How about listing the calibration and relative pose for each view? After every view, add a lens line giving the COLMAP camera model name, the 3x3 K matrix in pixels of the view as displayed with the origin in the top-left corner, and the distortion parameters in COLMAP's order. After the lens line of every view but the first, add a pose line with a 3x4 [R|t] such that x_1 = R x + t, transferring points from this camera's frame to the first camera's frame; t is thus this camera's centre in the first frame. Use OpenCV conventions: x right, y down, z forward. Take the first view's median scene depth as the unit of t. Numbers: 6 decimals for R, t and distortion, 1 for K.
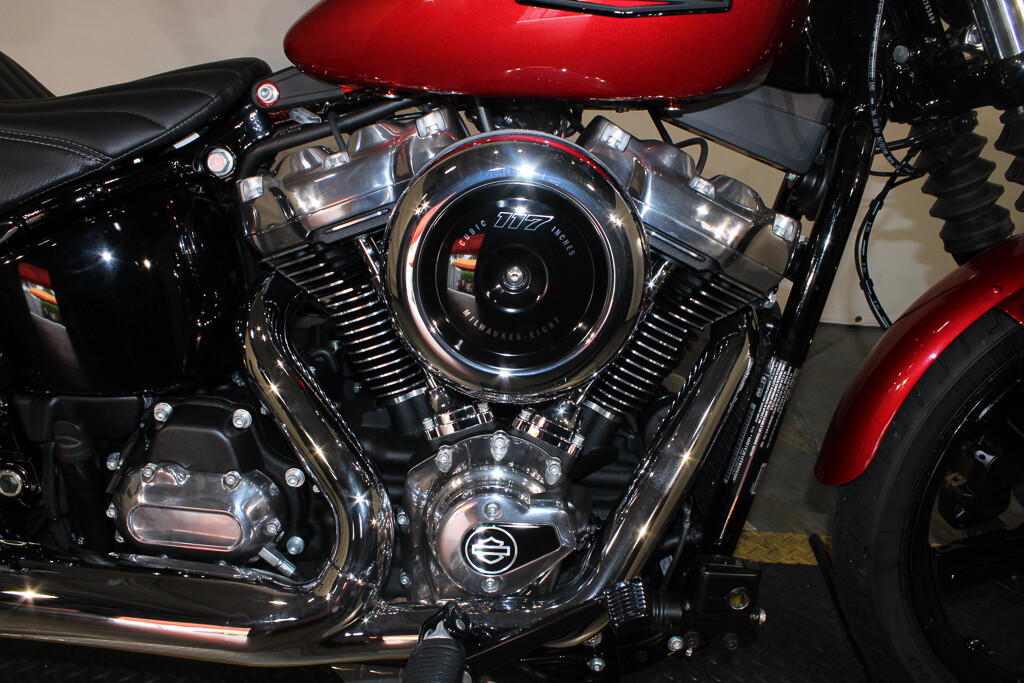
lens RADIAL K [[875.8, 0, 512.0], [0, 875.8, 341.5], [0, 0, 1]] dist [-0.140156, 0.153008]
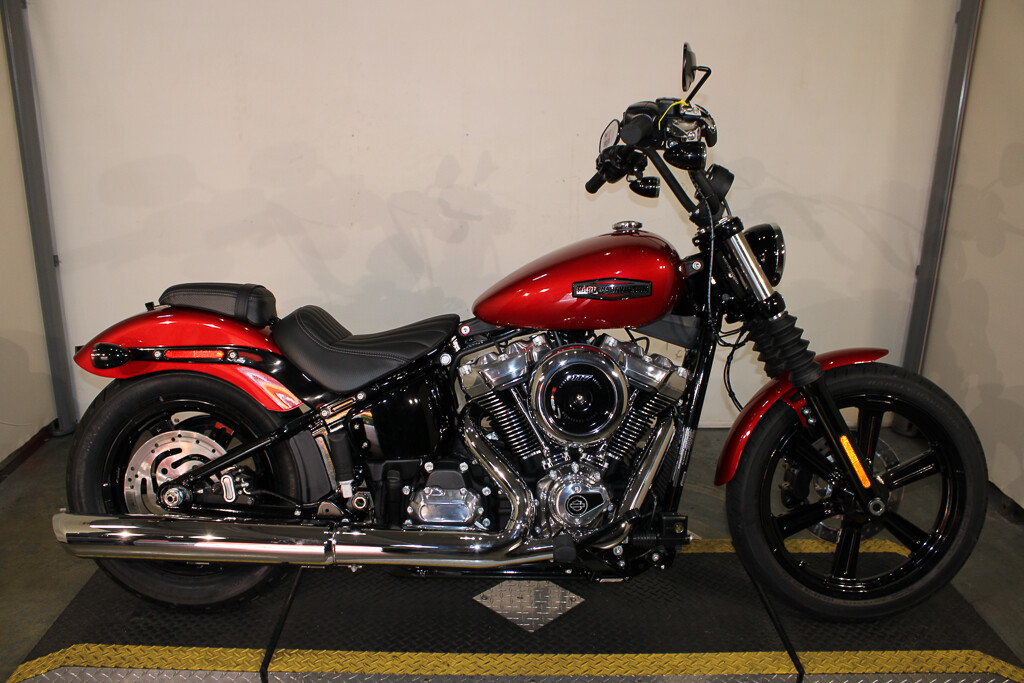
lens RADIAL K [[875.8, 0, 512.0], [0, 875.8, 341.5], [0, 0, 1]] dist [-0.140156, 0.153008]
pose [[0.997740, -0.061178, 0.027775, -0.228465], [0.065045, 0.983082, -0.171225, 0.171256], [-0.016830, 0.172645, 0.984840, -1.422307]]
